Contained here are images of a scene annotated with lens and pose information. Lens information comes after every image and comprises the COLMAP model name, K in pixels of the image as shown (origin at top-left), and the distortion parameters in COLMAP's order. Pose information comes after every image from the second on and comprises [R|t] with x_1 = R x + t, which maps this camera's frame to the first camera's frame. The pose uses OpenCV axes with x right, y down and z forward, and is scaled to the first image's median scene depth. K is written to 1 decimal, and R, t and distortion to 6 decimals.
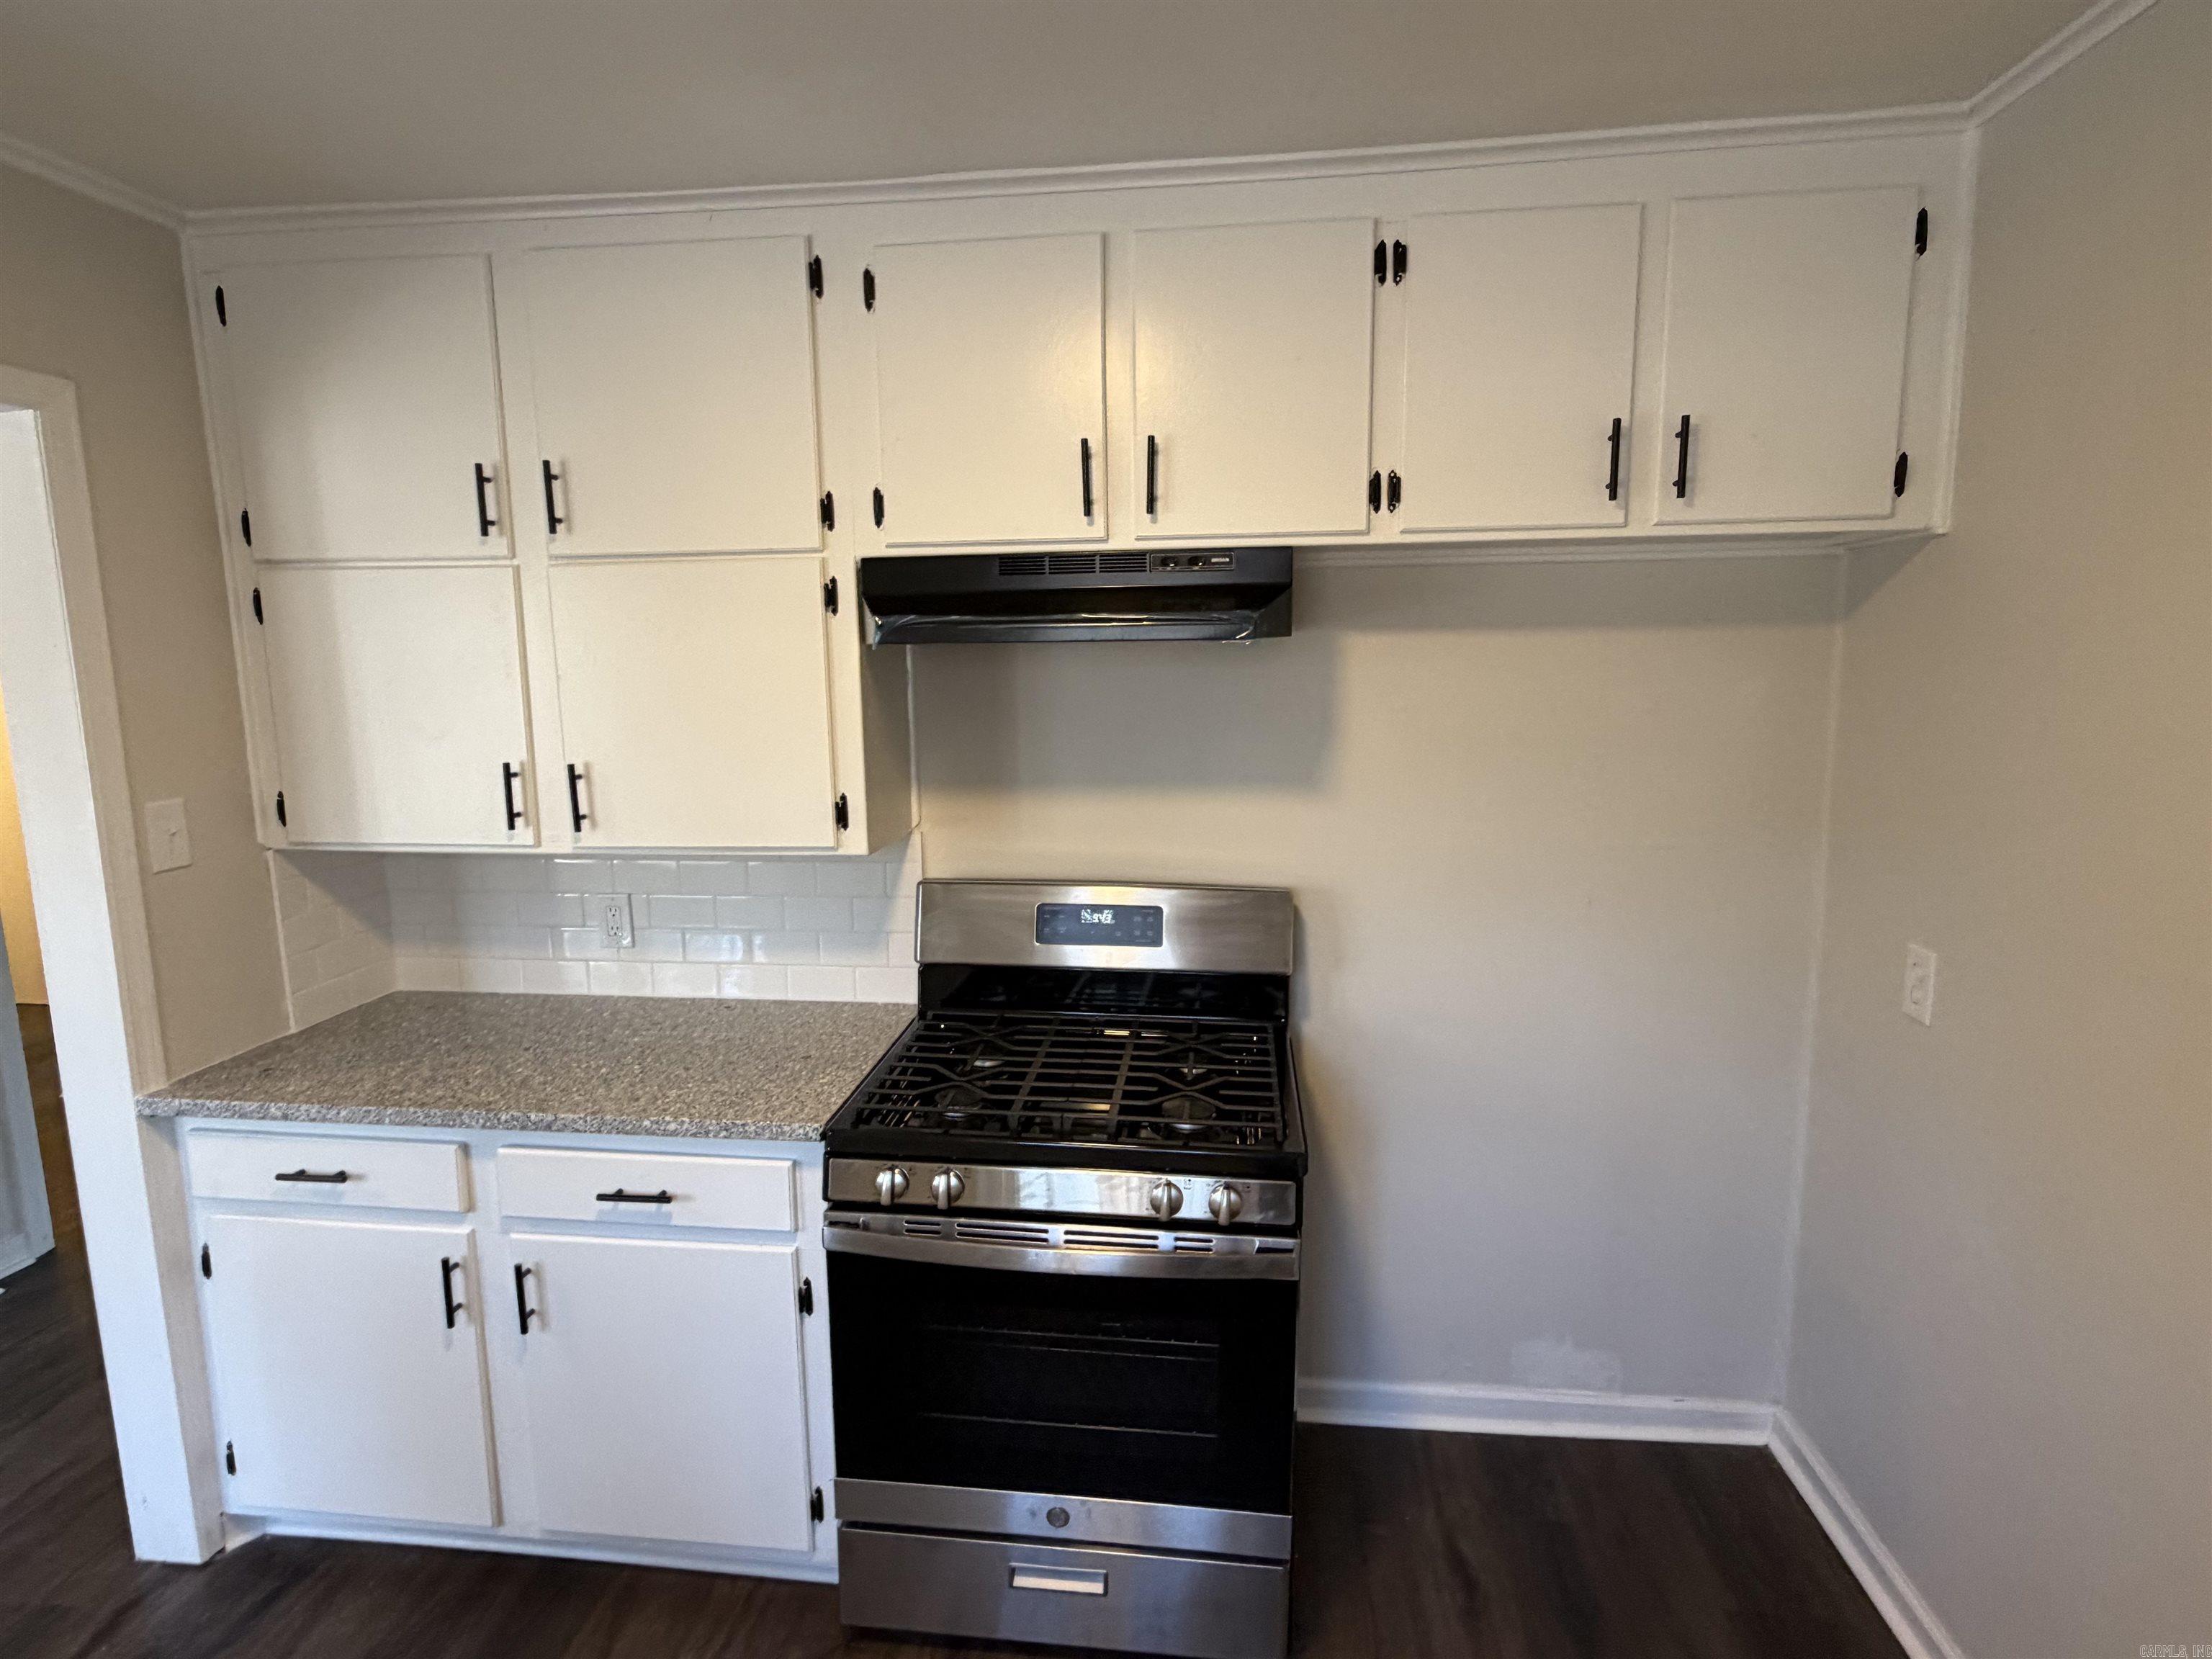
lens RADIAL K [[1160.0, 0, 1050.2], [0, 1160.0, 829.5], [0, 0, 1]] dist [0.002675, -0.001277]
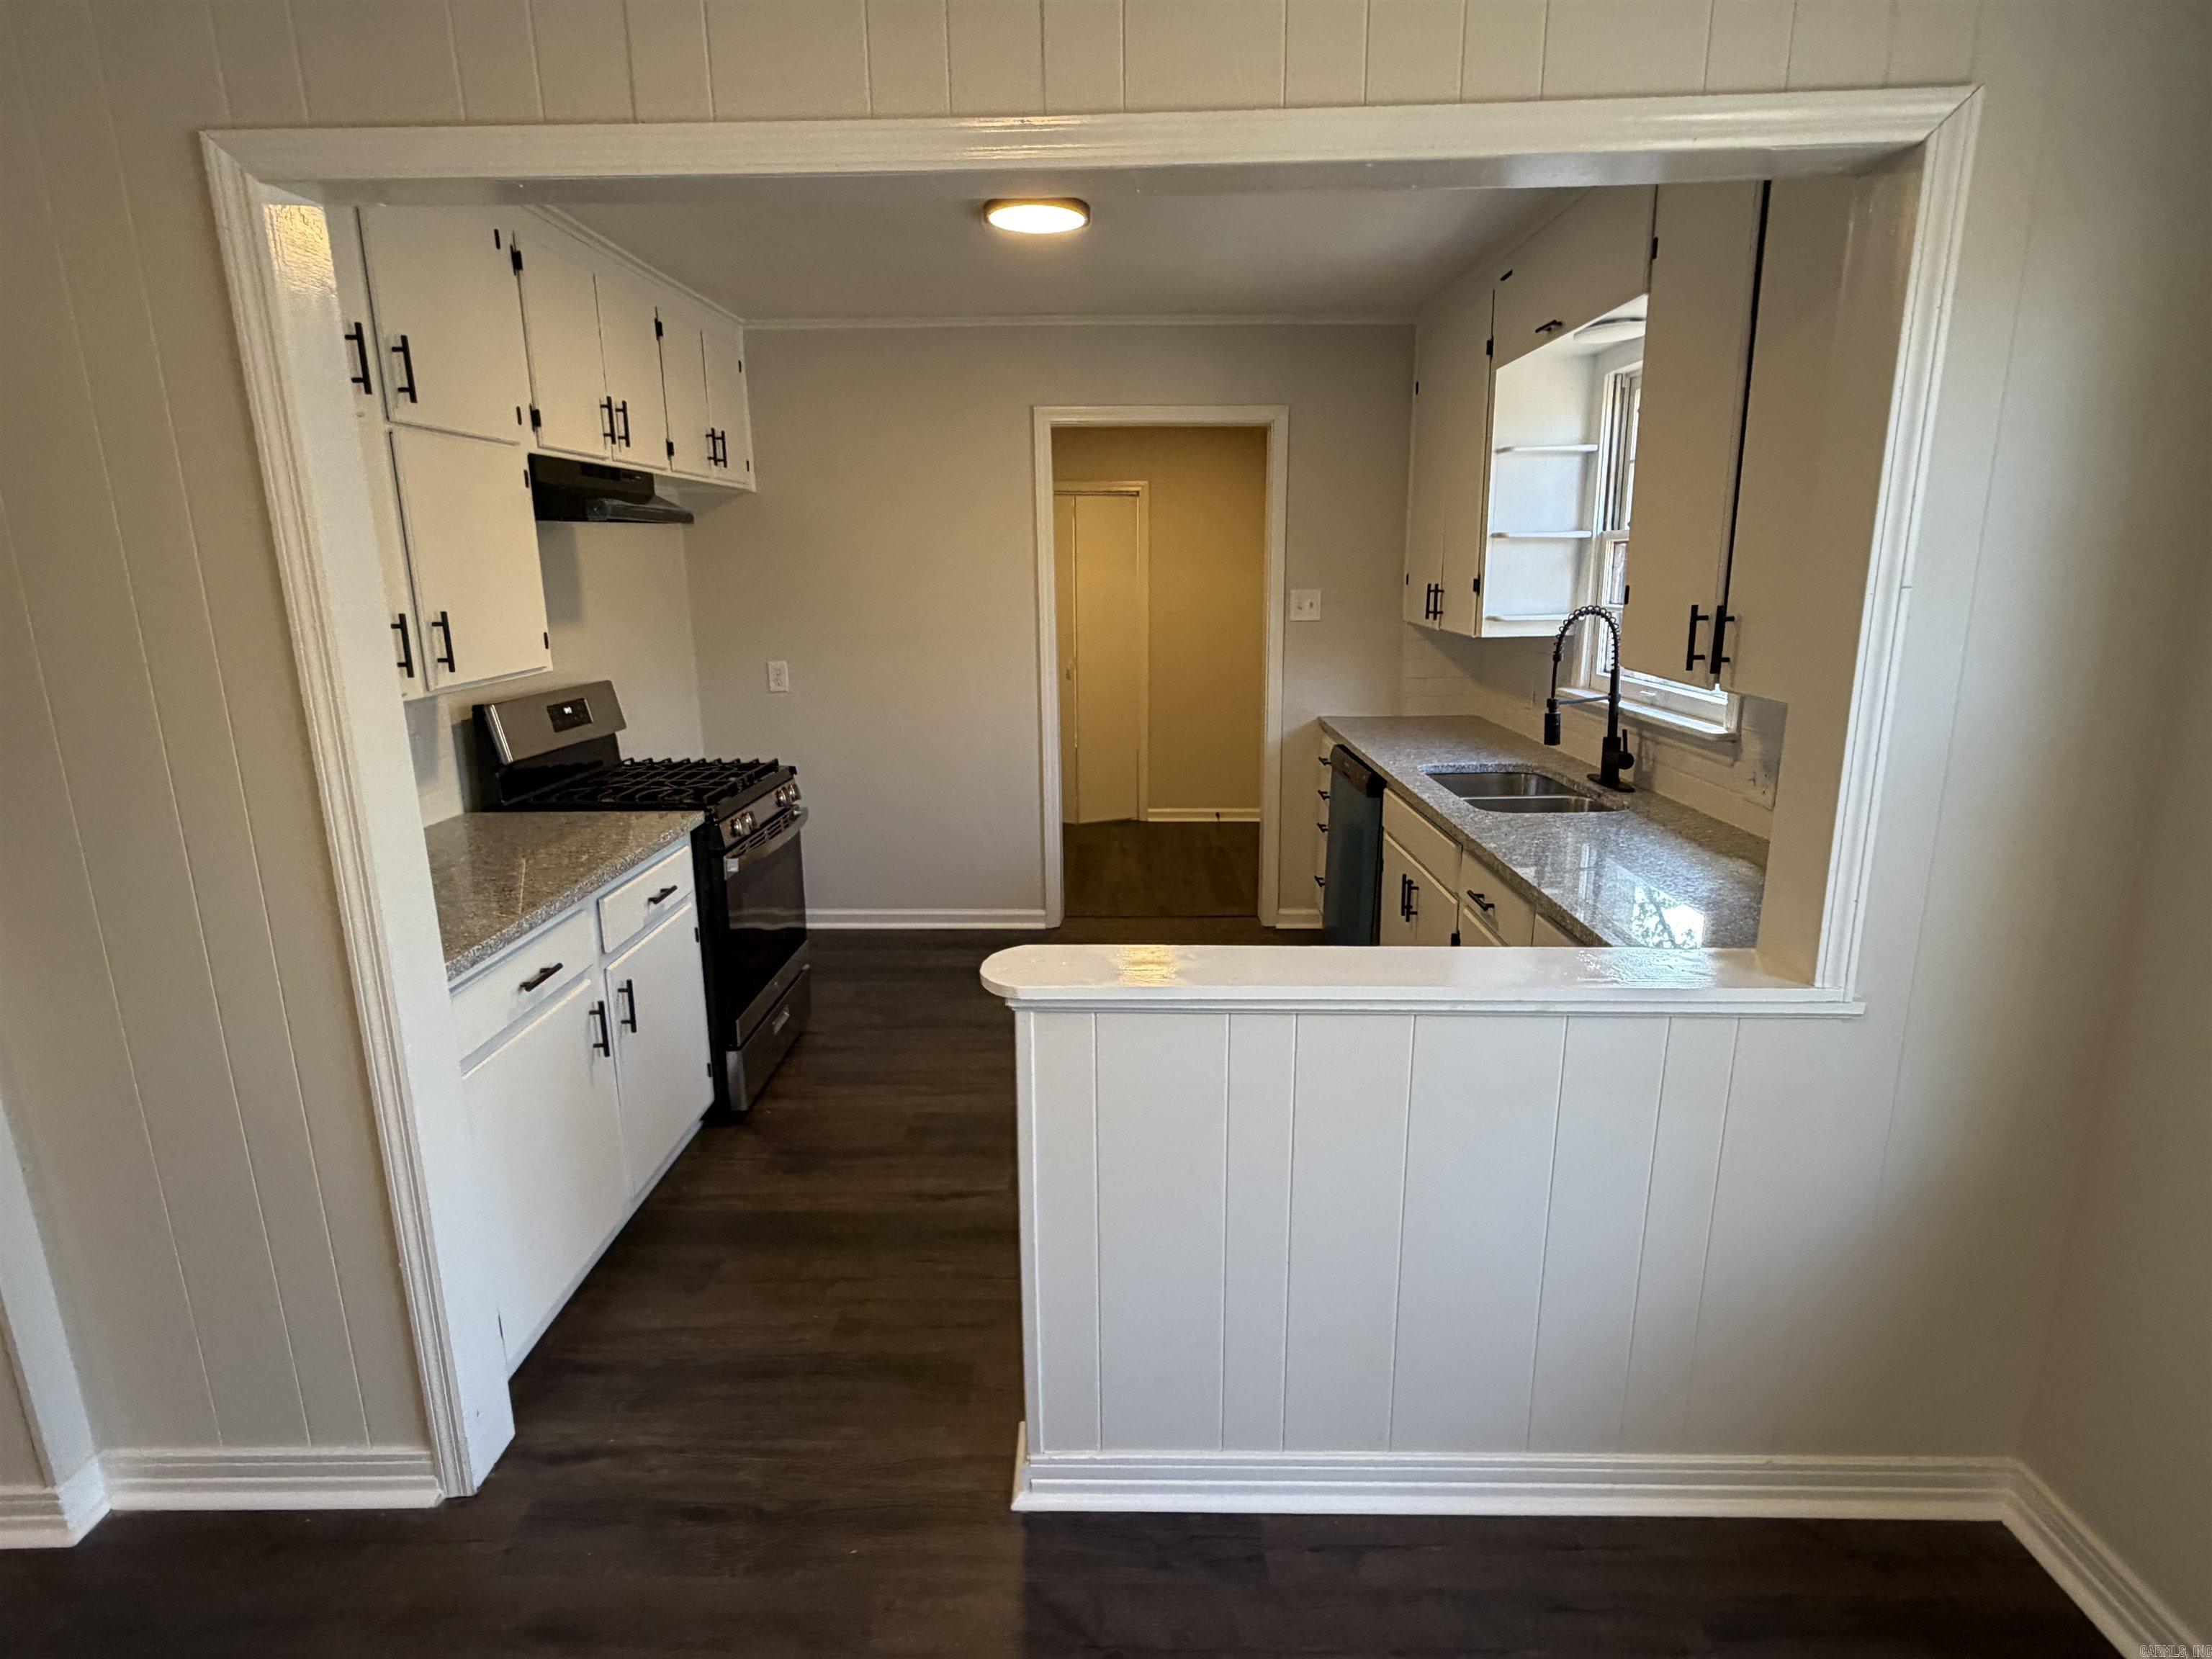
lens RADIAL K [[1160.0, 0, 1097.5], [0, 1160.0, 832.1], [0, 0, 1]] dist [0.002675, -0.001277]
pose [[-0.093183, -0.215679, 0.972008, -1.705765], [0.166372, 0.959157, 0.228777, -0.002405], [-0.981650, 0.183033, -0.053495, 0.494499]]
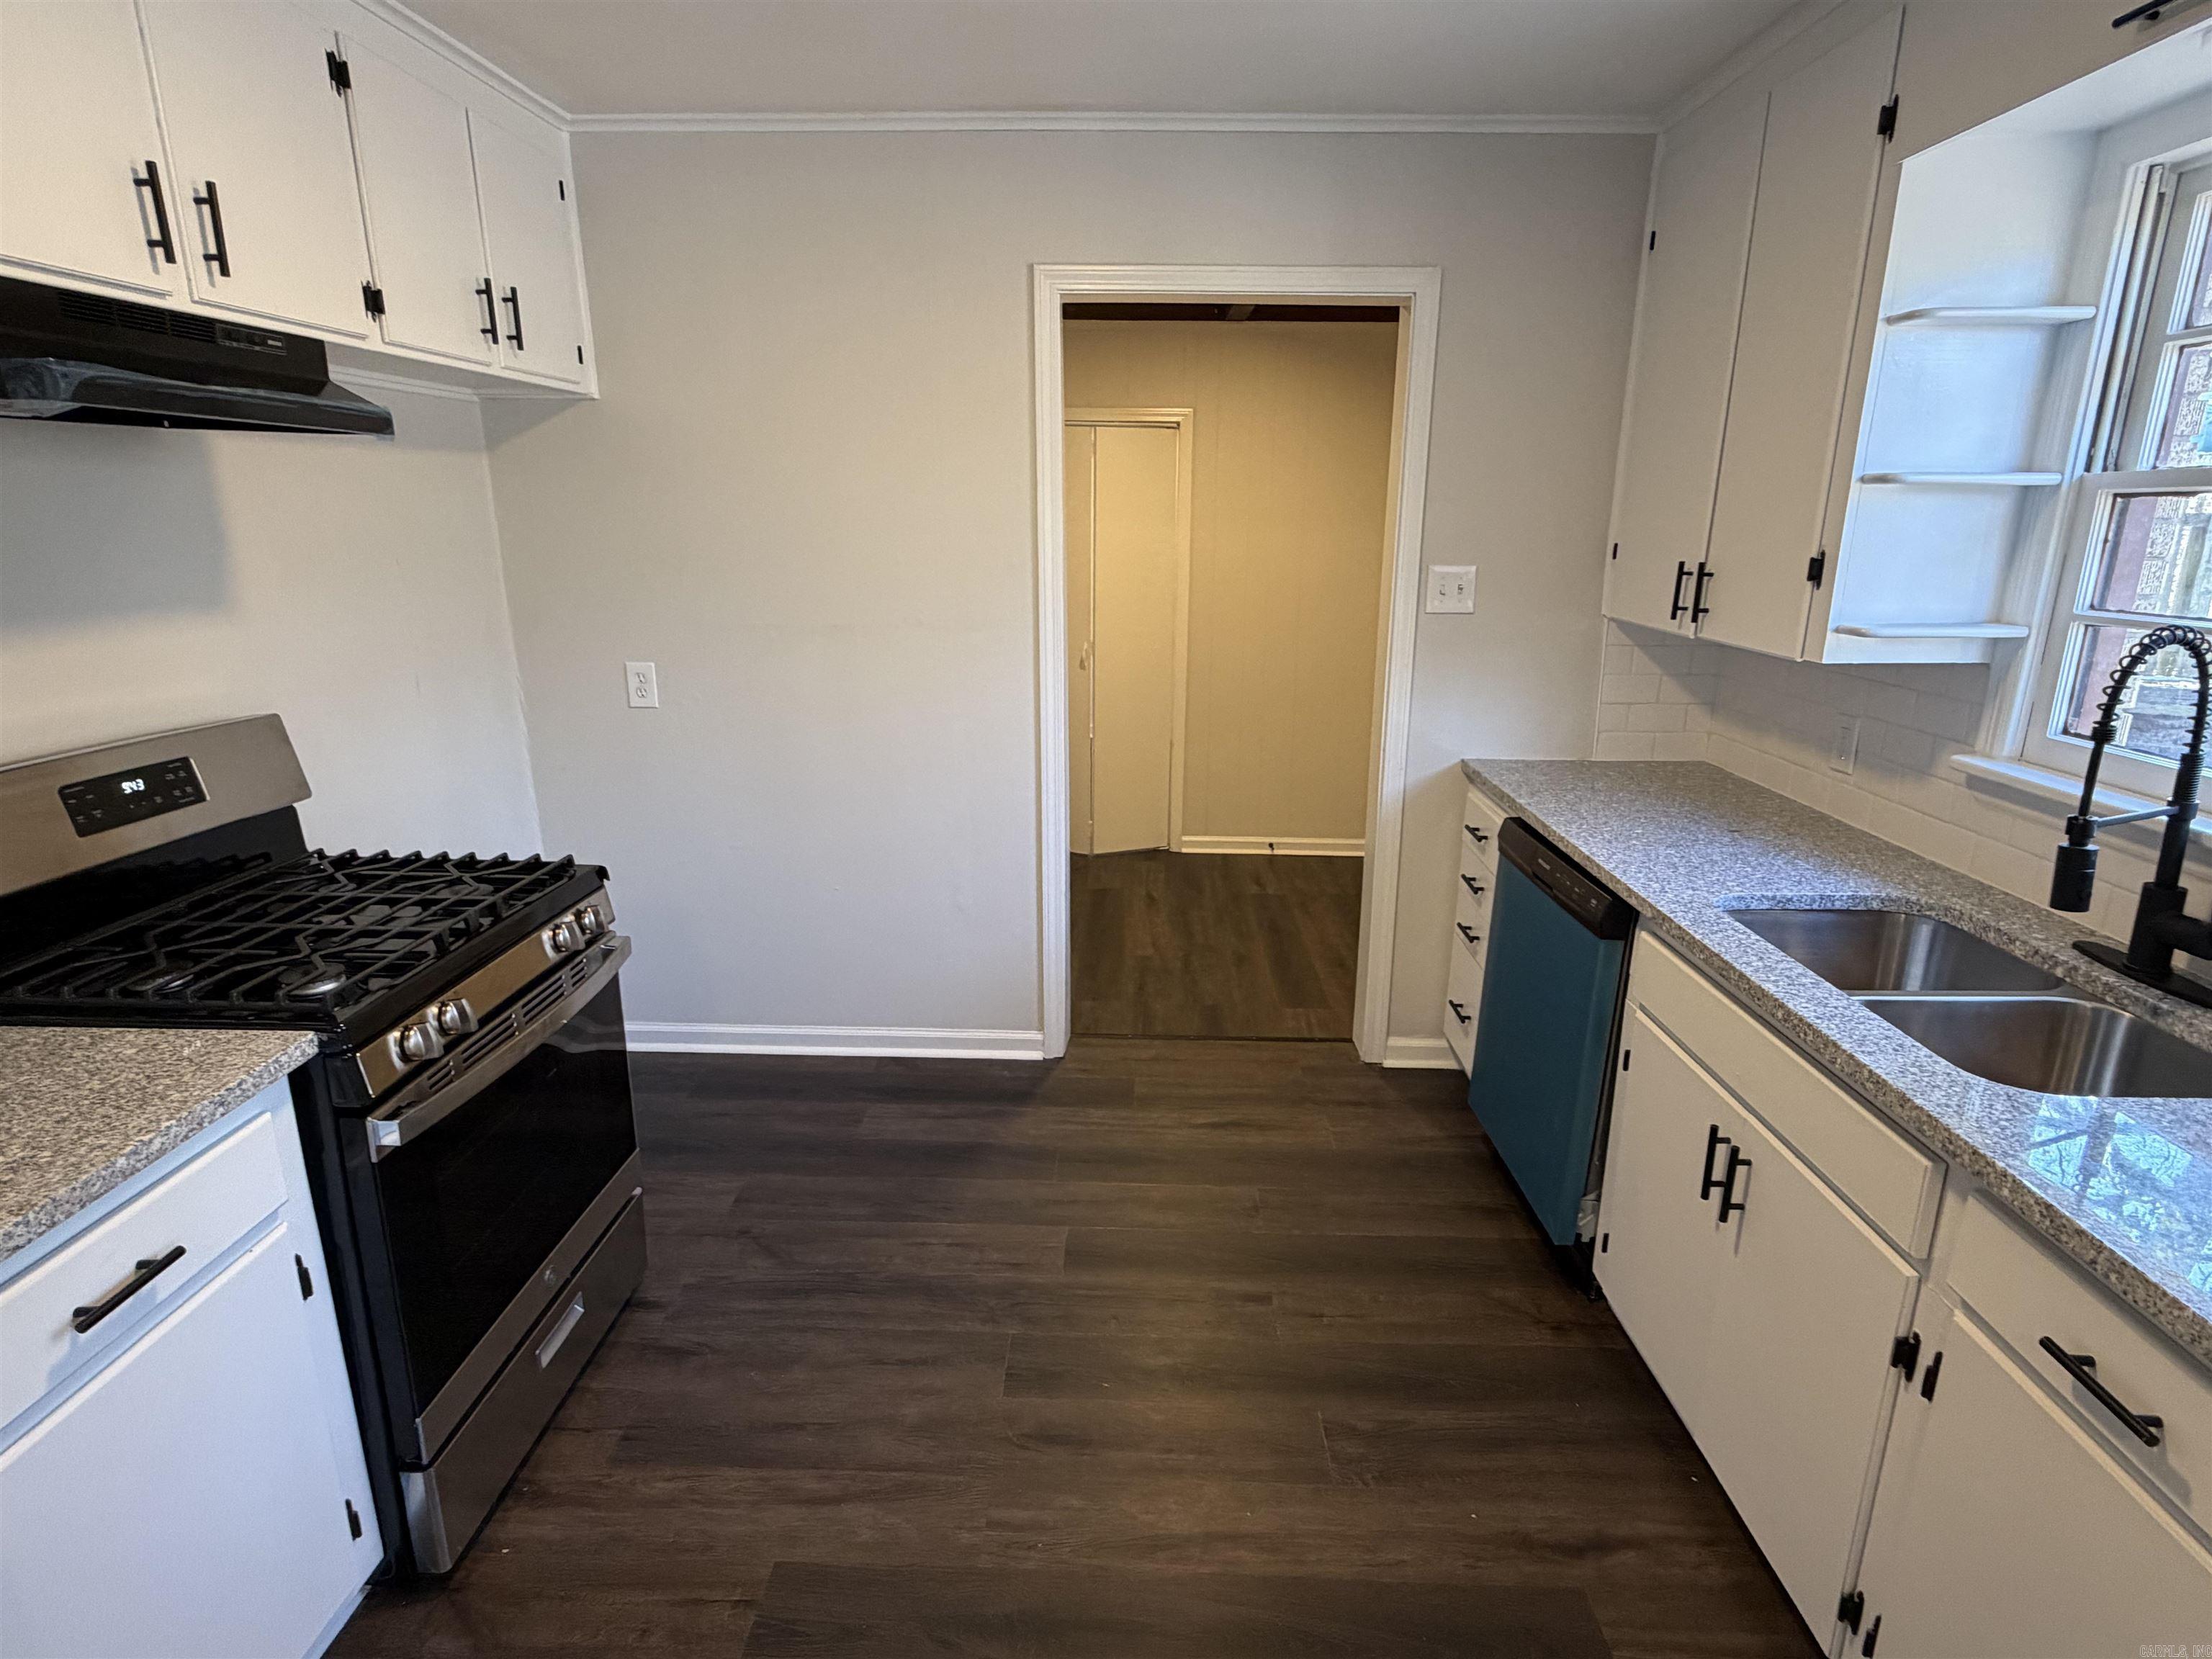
lens RADIAL K [[1160.0, 0, 1101.3], [0, 1160.0, 830.7], [0, 0, 1]] dist [0.002675, -0.001277]
pose [[-0.082989, -0.253298, 0.963822, -0.885492], [0.152298, 0.952574, 0.263456, -0.003413], [-0.984844, 0.168652, -0.040477, 0.437528]]
